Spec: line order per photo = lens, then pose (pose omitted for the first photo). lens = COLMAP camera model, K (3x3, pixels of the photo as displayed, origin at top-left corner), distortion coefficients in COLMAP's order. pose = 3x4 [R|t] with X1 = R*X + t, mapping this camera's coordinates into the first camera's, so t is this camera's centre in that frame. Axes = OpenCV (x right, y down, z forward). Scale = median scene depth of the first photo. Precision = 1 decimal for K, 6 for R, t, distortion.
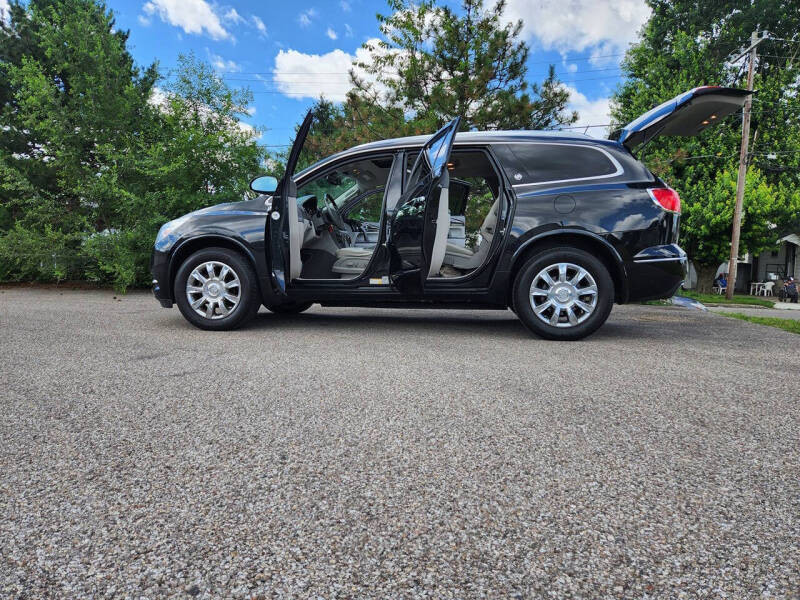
lens RADIAL K [[536.7, 0, 399.0], [0, 536.7, 324.7], [0, 0, 1]] dist [0.071619, -0.062884]
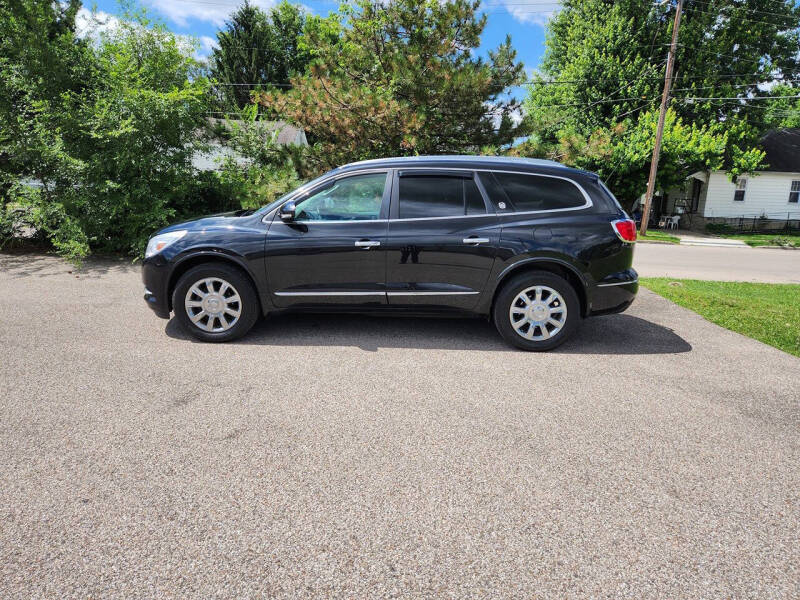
lens RADIAL K [[543.1, 0, 400.0], [0, 543.1, 300.0], [0, 0, 1]] dist [0.075794, -0.069011]
pose [[0.988514, -0.013926, 0.150488, -0.147611], [-0.006961, 0.990494, 0.137382, -0.220786], [-0.150971, -0.136852, 0.979020, -0.081876]]
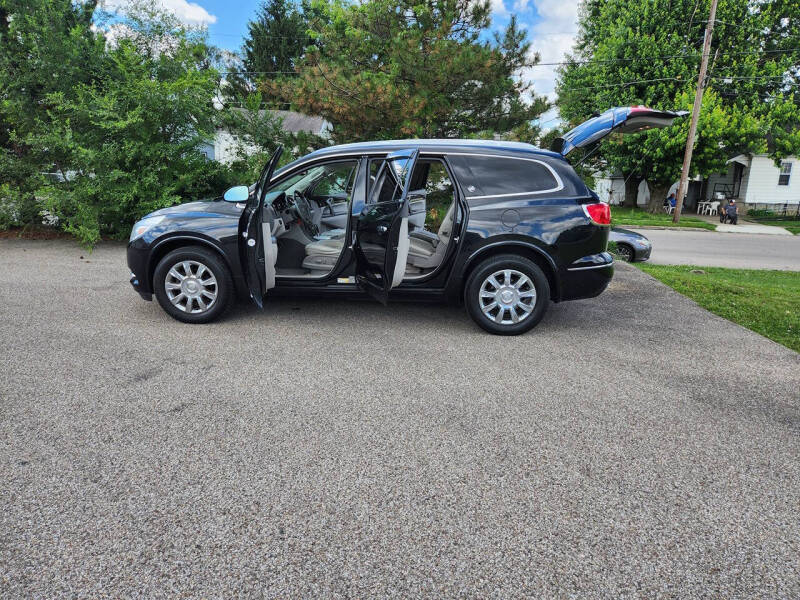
lens RADIAL K [[543.5, 0, 407.5], [0, 543.5, 305.2], [0, 0, 1]] dist [0.072529, -0.064867]
pose [[0.996821, -0.011113, 0.078901, -0.000025], [-0.002118, 0.986181, 0.165657, -0.211528], [-0.079651, -0.165297, 0.983022, -0.116632]]
